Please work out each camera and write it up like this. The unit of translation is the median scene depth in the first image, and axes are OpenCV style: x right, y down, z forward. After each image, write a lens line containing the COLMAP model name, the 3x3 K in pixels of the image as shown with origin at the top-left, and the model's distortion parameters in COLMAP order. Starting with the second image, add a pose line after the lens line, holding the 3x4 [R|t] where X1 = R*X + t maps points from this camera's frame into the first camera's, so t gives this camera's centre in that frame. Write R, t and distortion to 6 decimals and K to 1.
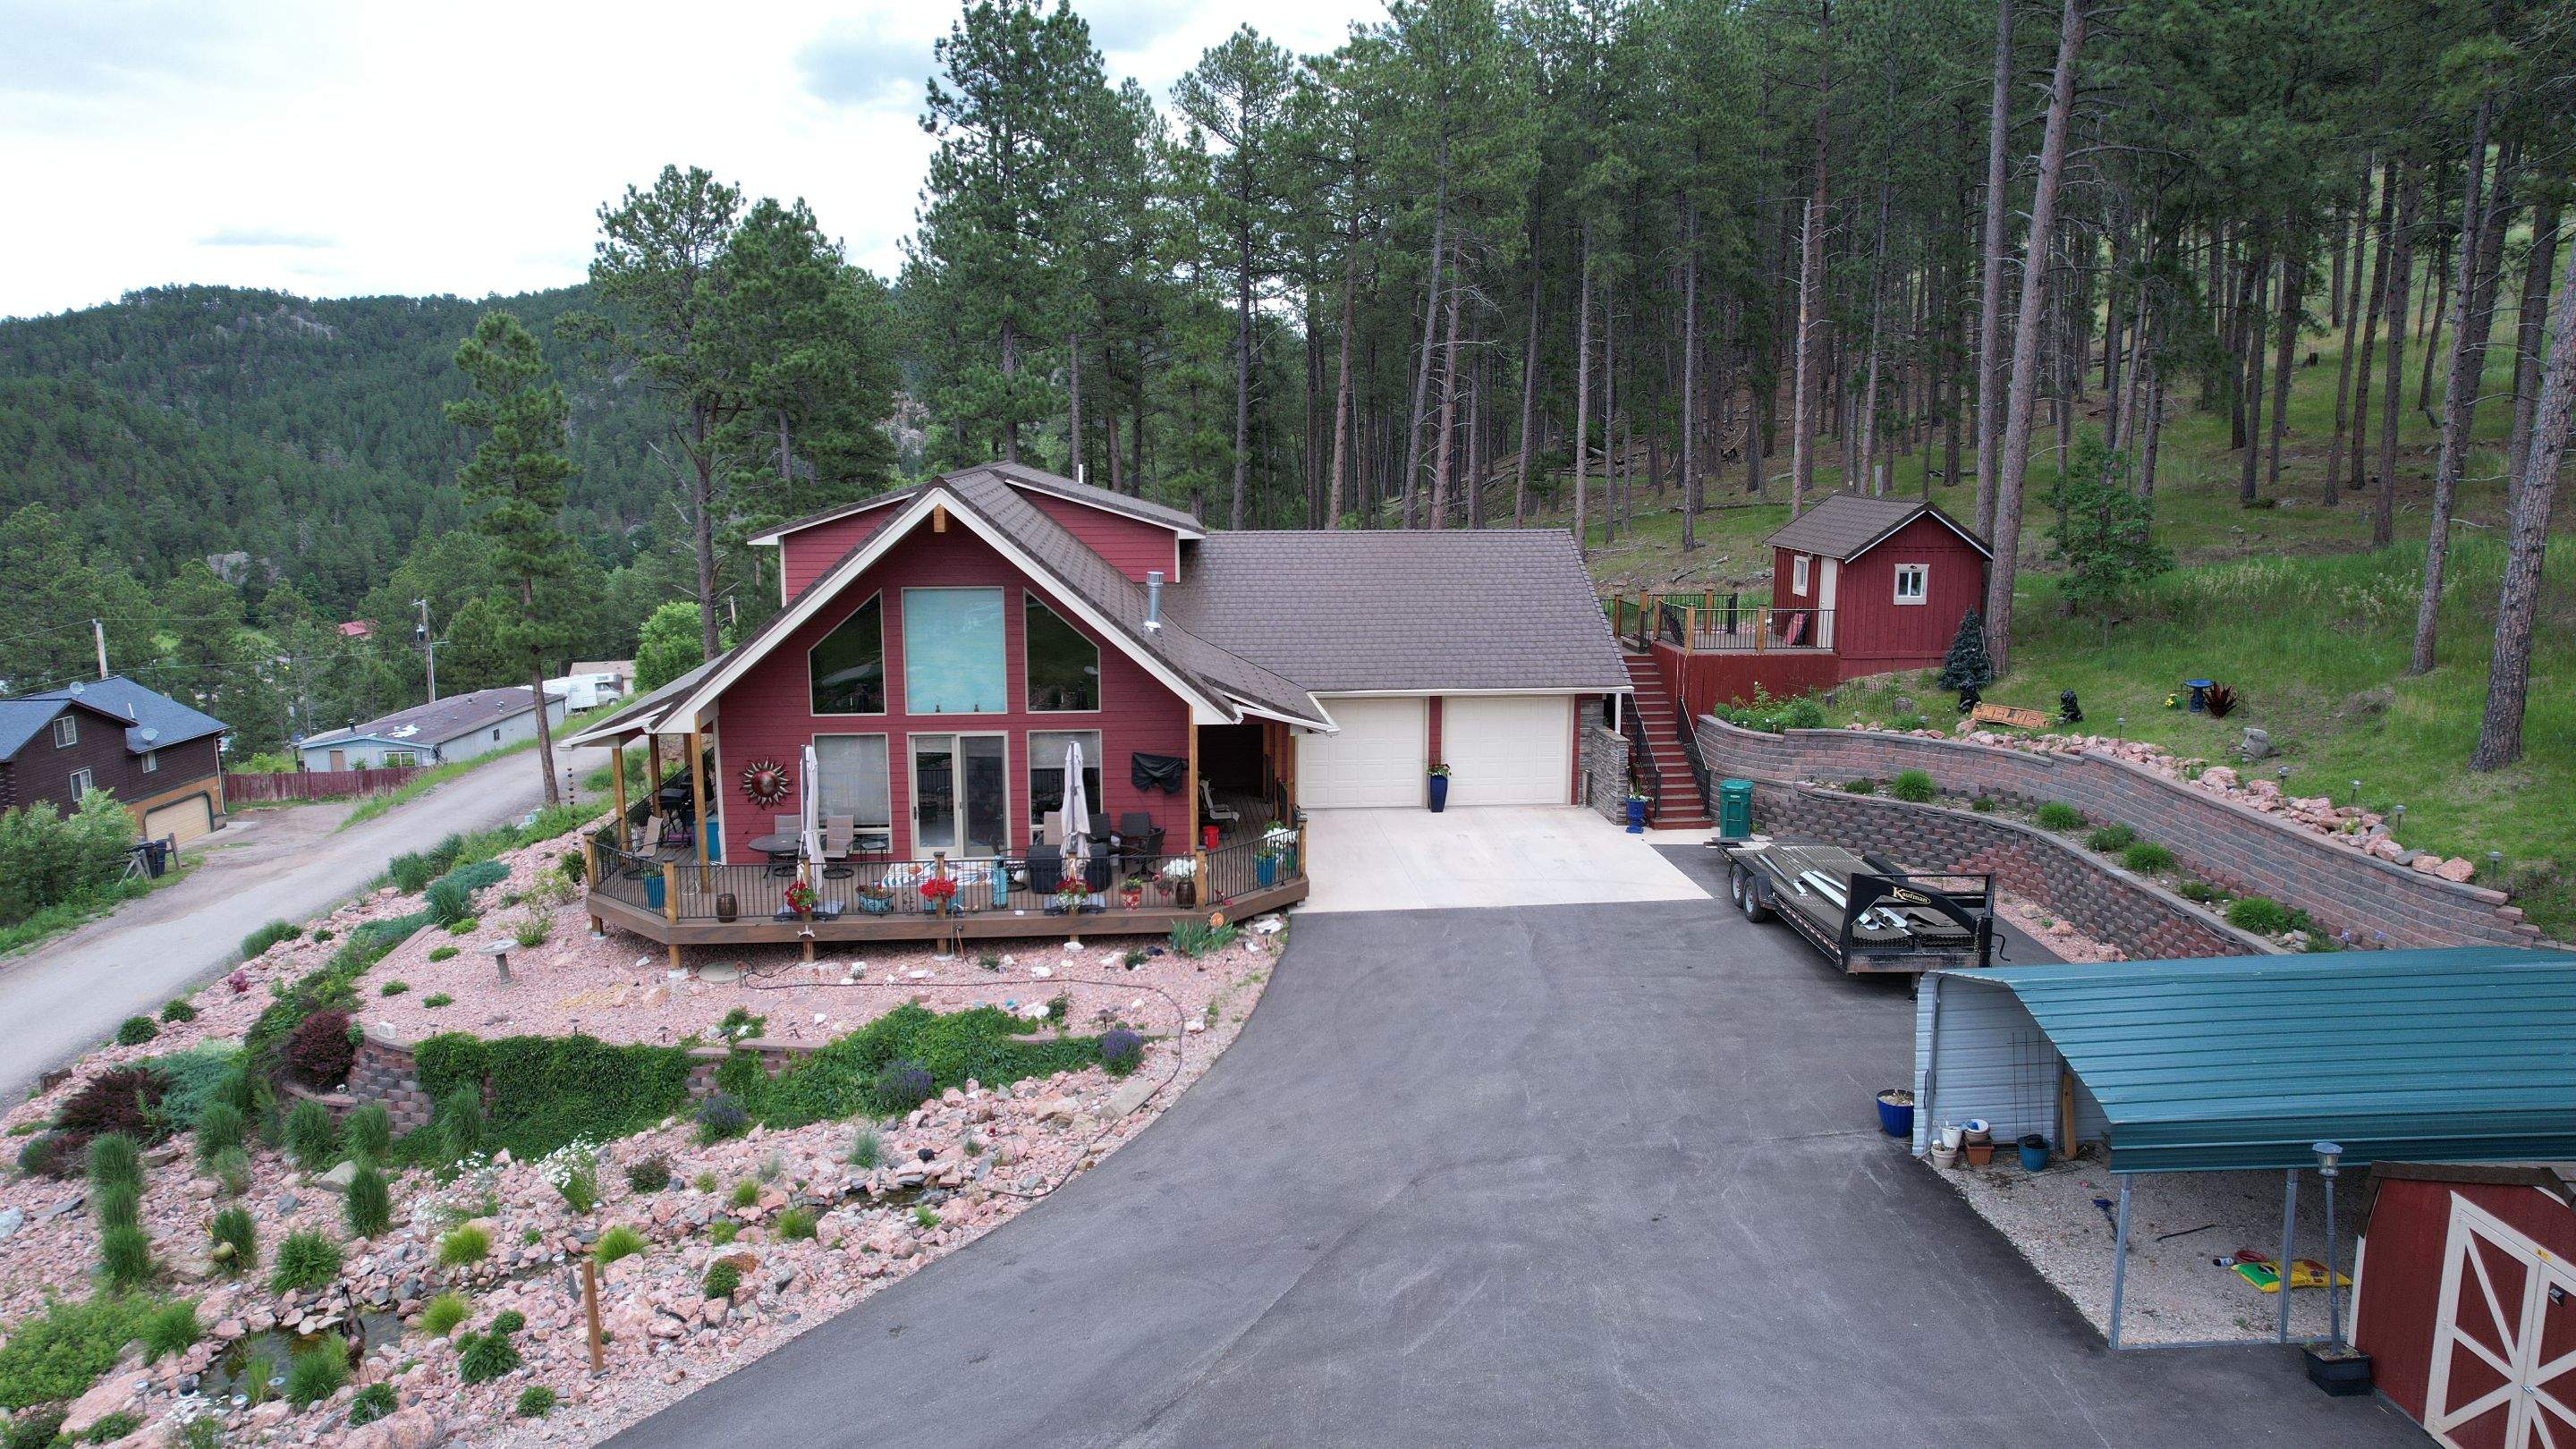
lens RADIAL K [[1648.0, 0, 1278.3], [0, 1648.0, 726.1], [0, 0, 1]] dist [-0.077729, 0.076242]
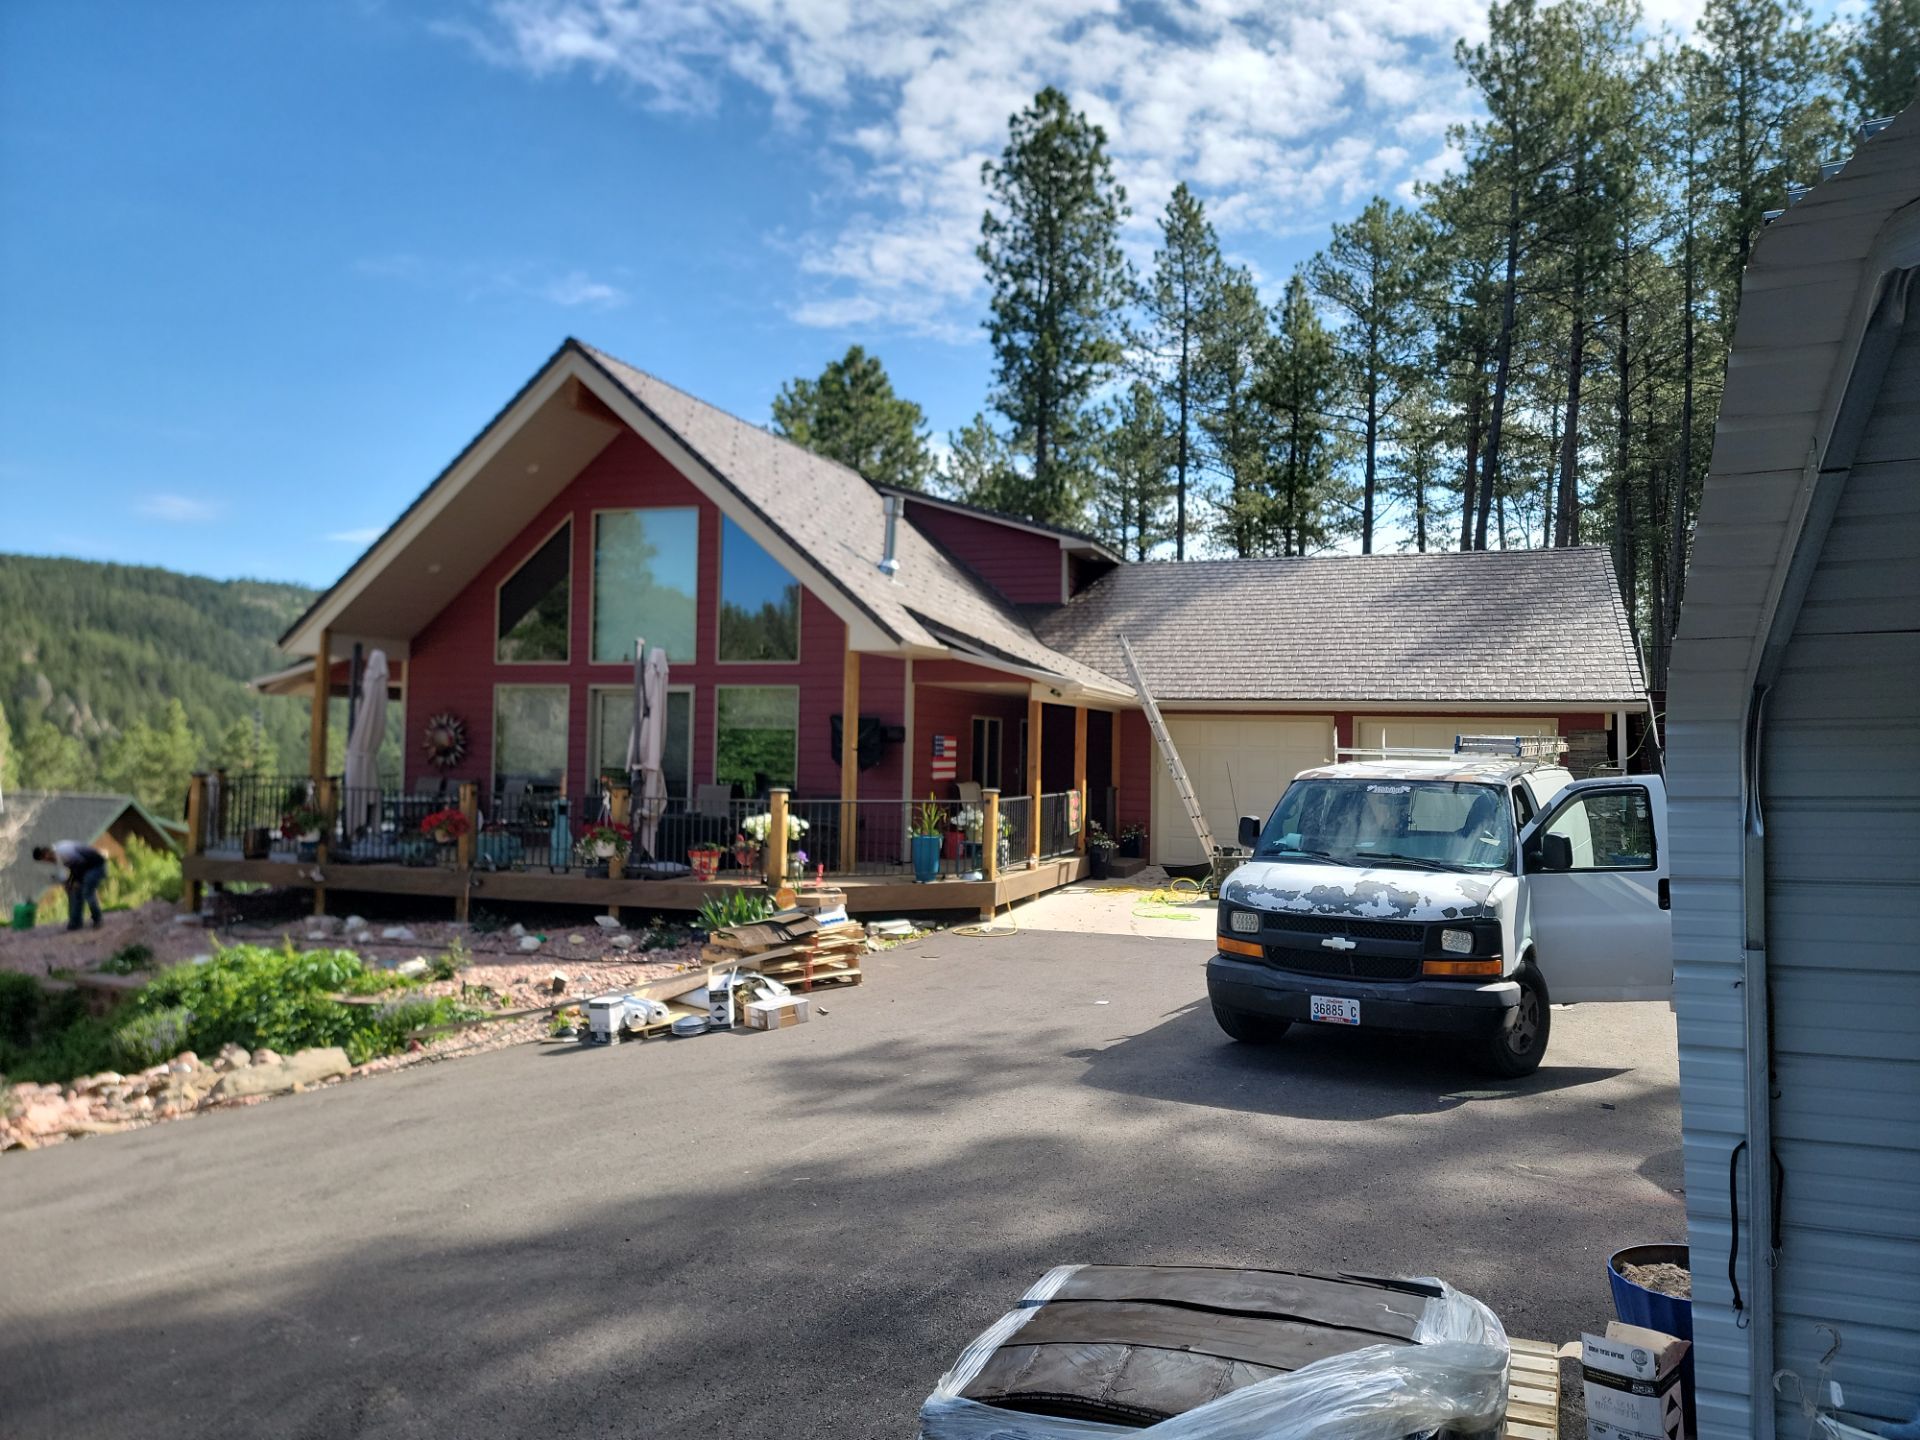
lens RADIAL K [[1335.2, 0, 983.8], [0, 1335.2, 709.9], [0, 0, 1]] dist [0.087758, -0.077103]
pose [[0.909900, 0.004641, -0.414803, 0.197523], [-0.088522, 0.979077, -0.183225, 0.102325], [0.405273, 0.203436, 0.891273, 0.395934]]
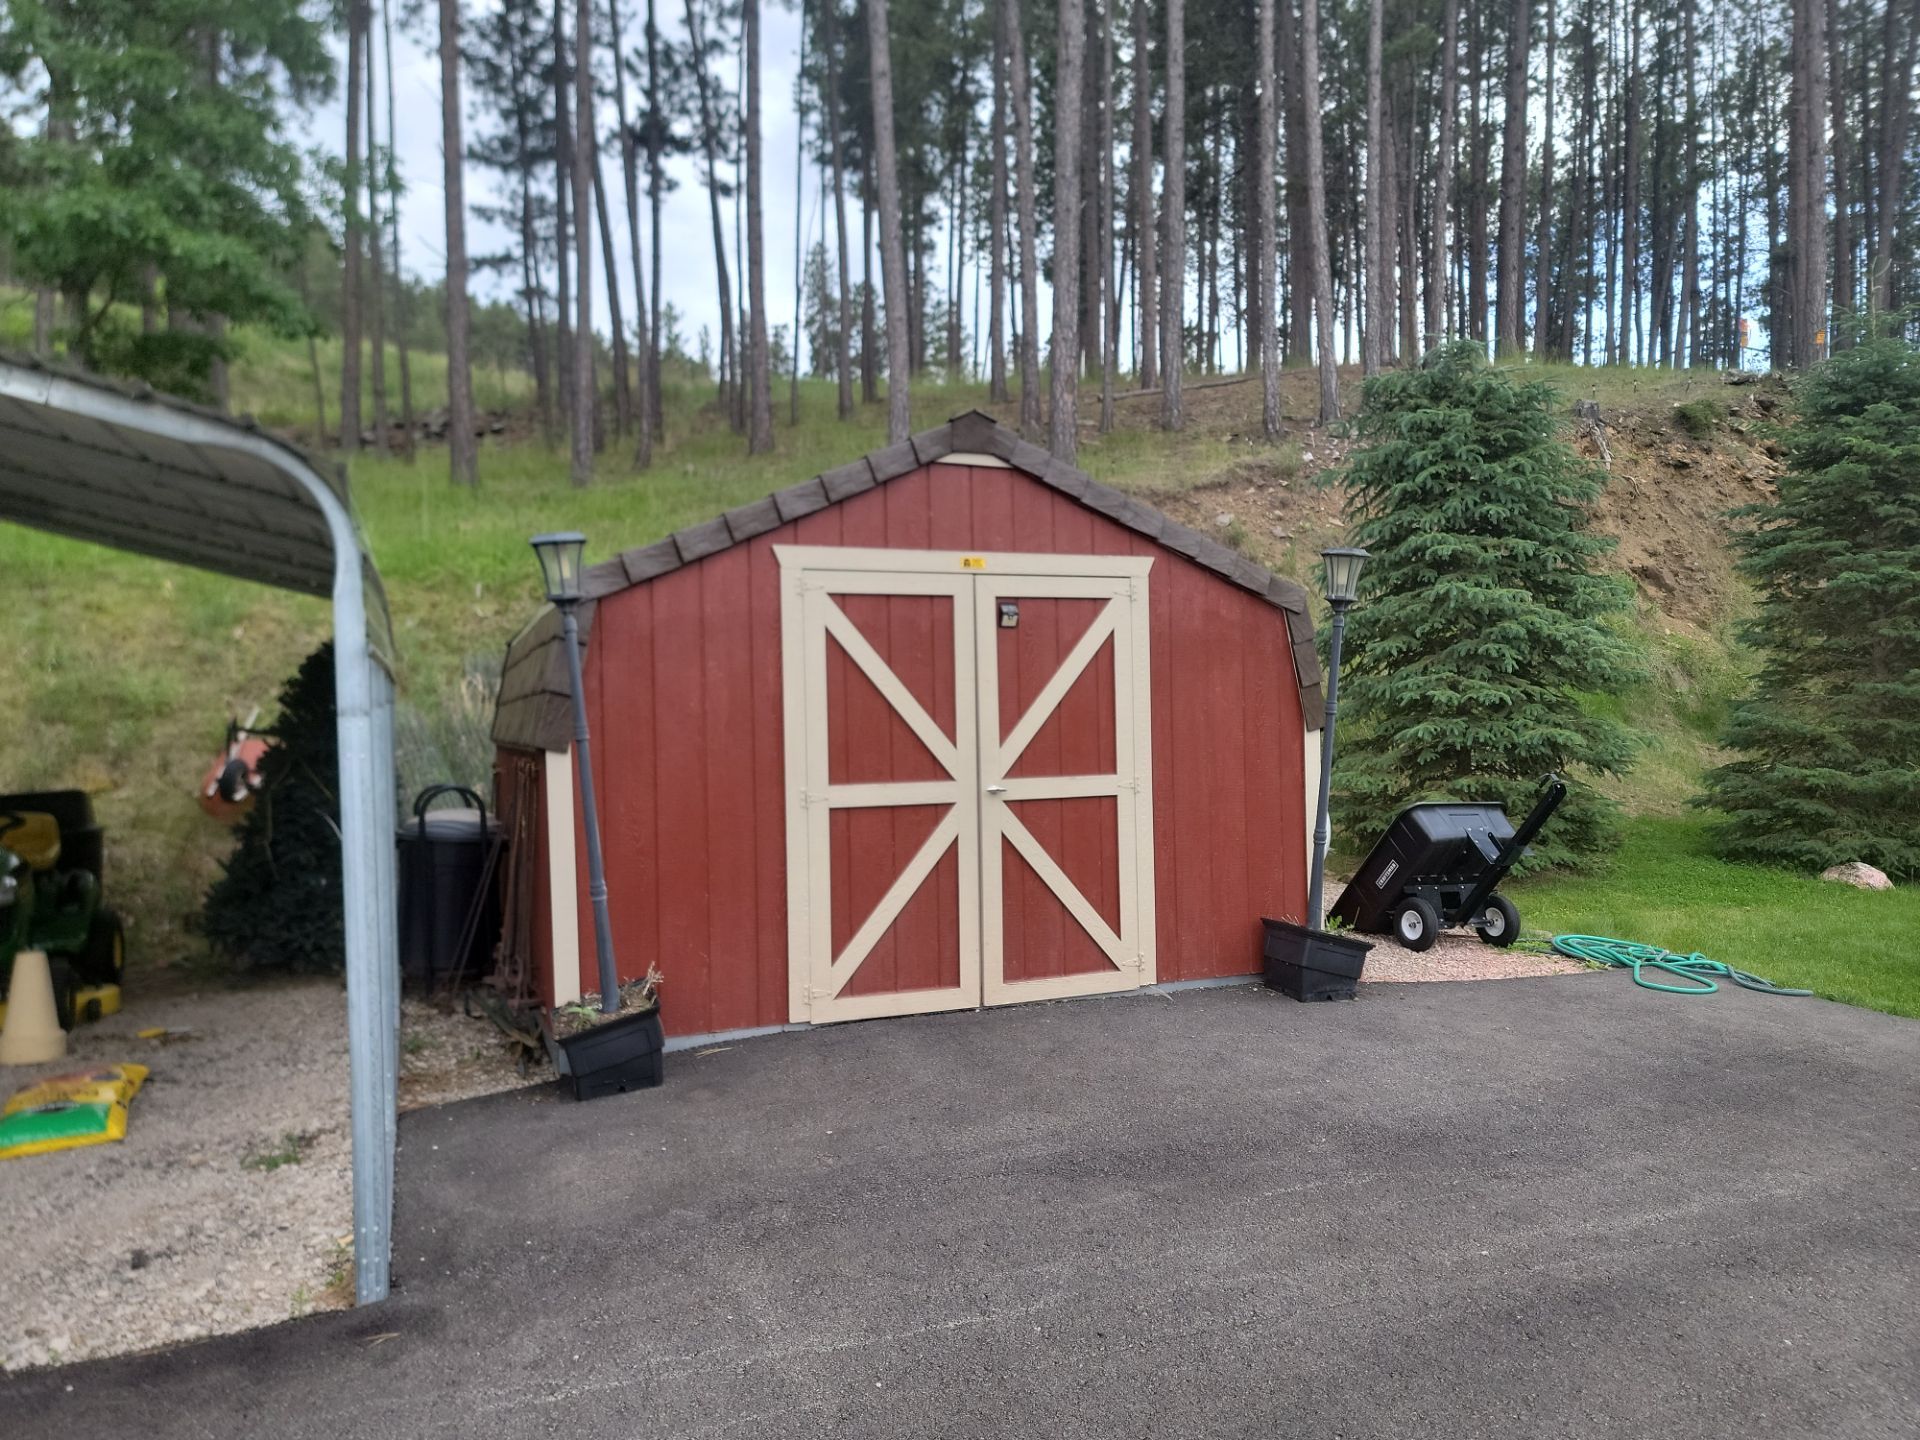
lens RADIAL K [[1335.2, 0, 983.8], [0, 1335.2, 709.9], [0, 0, 1]] dist [0.087758, -0.077103]
pose [[-0.365250, 0.014254, 0.930800, 0.101160], [0.180796, 0.981930, 0.055908, 0.116933], [-0.913184, 0.188705, -0.361227, 0.393747]]
